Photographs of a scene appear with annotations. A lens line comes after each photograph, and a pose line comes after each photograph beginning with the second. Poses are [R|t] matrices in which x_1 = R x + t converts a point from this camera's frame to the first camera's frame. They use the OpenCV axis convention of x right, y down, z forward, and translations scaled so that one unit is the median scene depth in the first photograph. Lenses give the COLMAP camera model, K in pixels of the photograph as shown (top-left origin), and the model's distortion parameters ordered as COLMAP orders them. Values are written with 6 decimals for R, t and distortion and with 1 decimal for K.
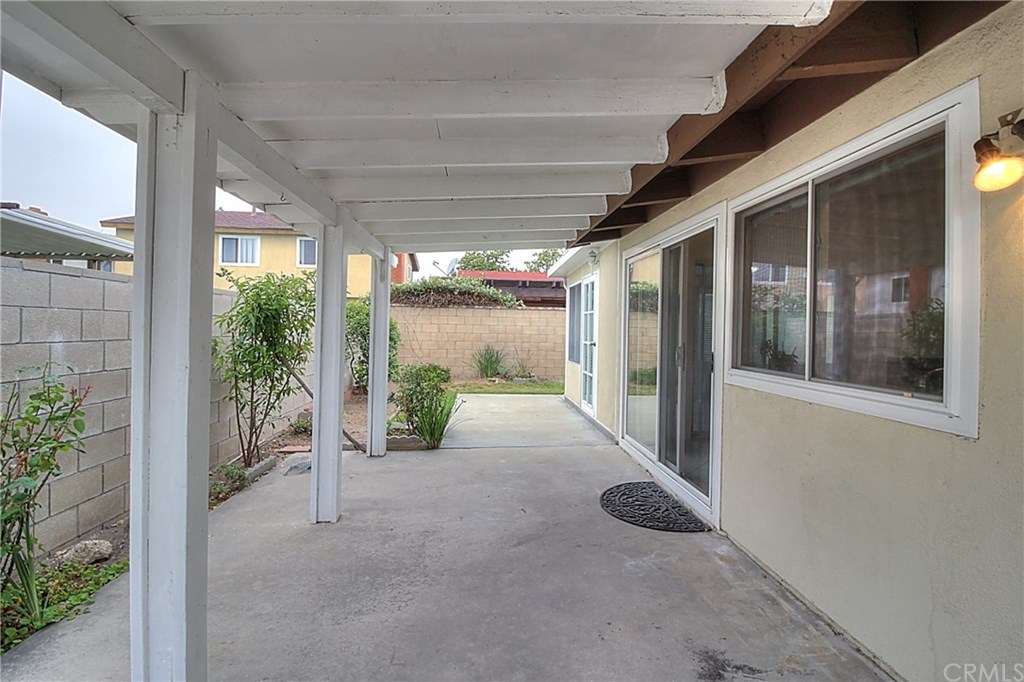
lens RADIAL K [[473.5, 0, 516.9], [0, 473.5, 329.7], [0, 0, 1]] dist [0.002265, -0.012742]
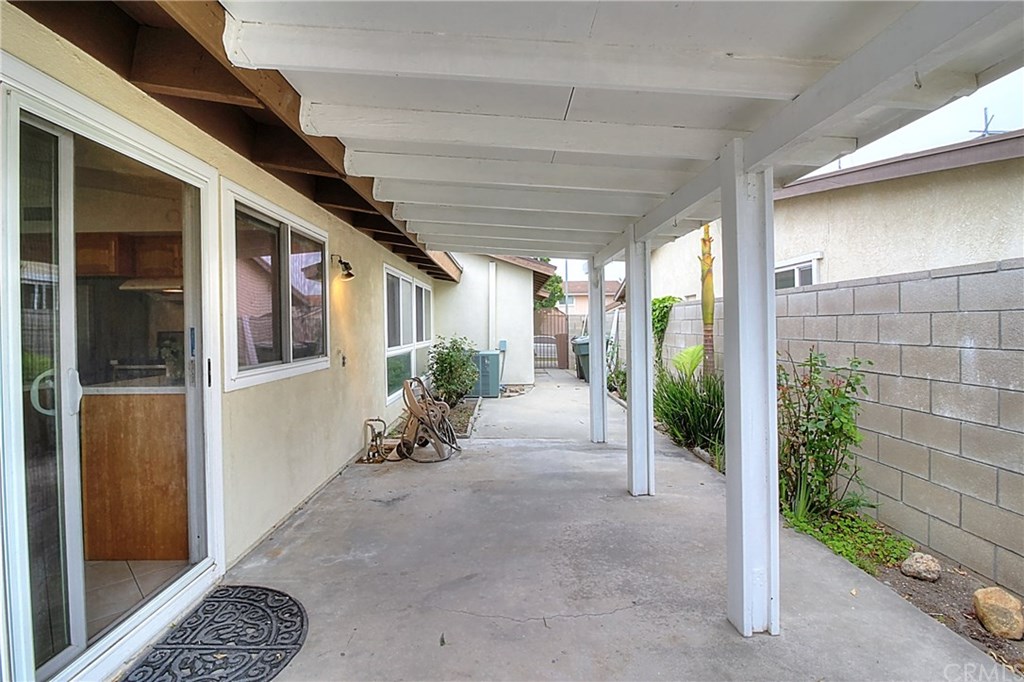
lens RADIAL K [[473.5, 0, 516.9], [0, 473.5, 329.7], [0, 0, 1]] dist [0.002265, -0.012742]
pose [[-0.998419, -0.008035, 0.055626, -0.143724], [-0.007445, 0.999914, 0.010796, -0.013716], [-0.055708, 0.010364, -0.998393, 2.116361]]
